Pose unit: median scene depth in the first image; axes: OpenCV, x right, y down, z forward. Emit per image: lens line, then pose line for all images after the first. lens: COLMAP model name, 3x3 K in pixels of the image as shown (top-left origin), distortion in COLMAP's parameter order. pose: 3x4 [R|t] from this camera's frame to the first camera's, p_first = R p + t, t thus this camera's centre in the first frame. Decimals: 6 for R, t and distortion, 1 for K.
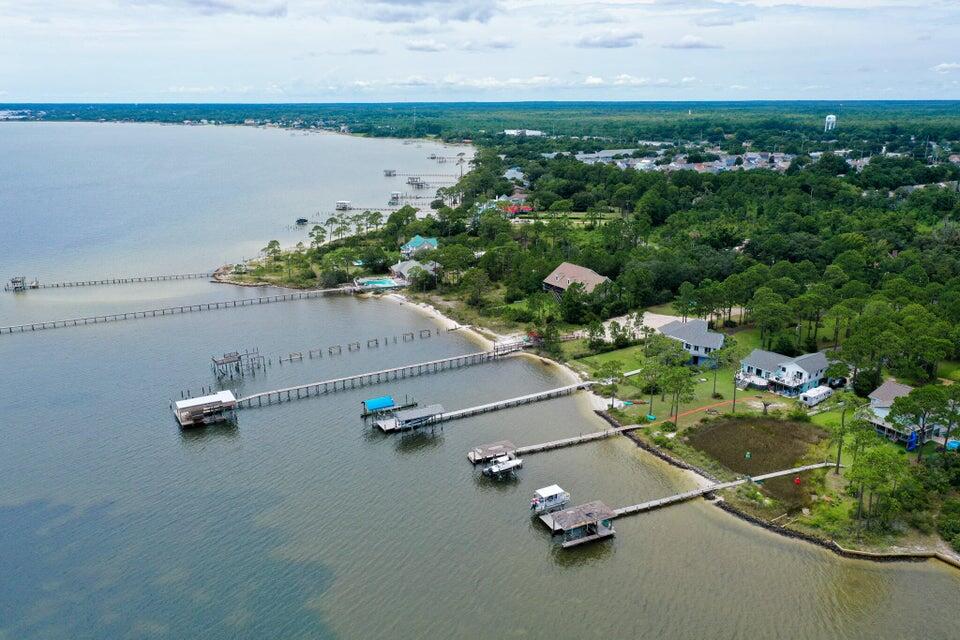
lens RADIAL K [[792.1, 0, 480.0], [0, 792.1, 320.0], [0, 0, 1]] dist [0.004994, 0.003893]
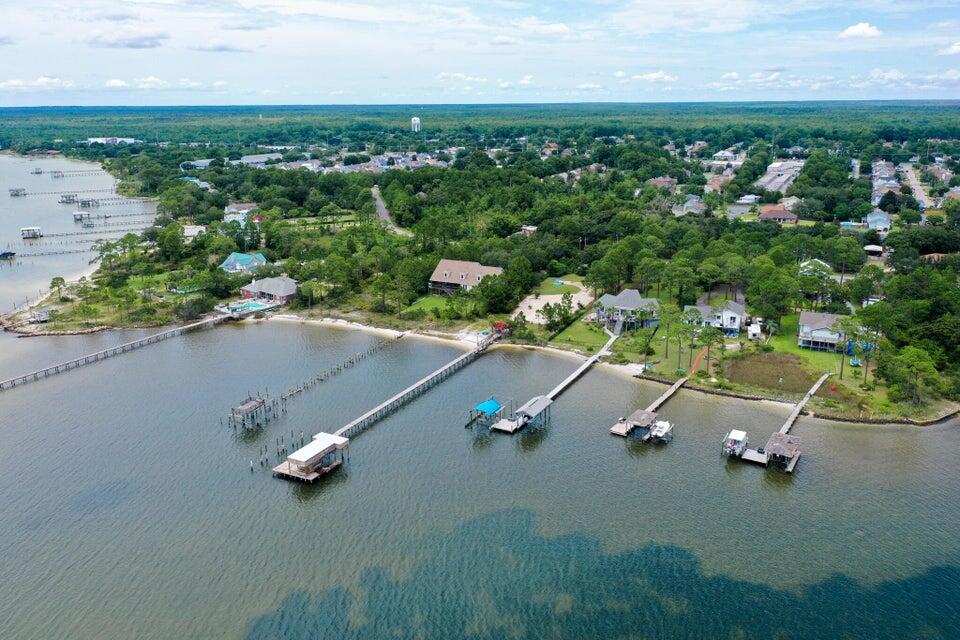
lens RADIAL K [[801.6, 0, 480.0], [0, 801.6, 320.0], [0, 0, 1]] dist [0.007303, 0.006571]
pose [[0.827299, -0.149195, 0.541587, -0.252513], [0.153985, 0.987388, 0.036784, -0.015438], [-0.540245, 0.052964, 0.839840, 0.063736]]
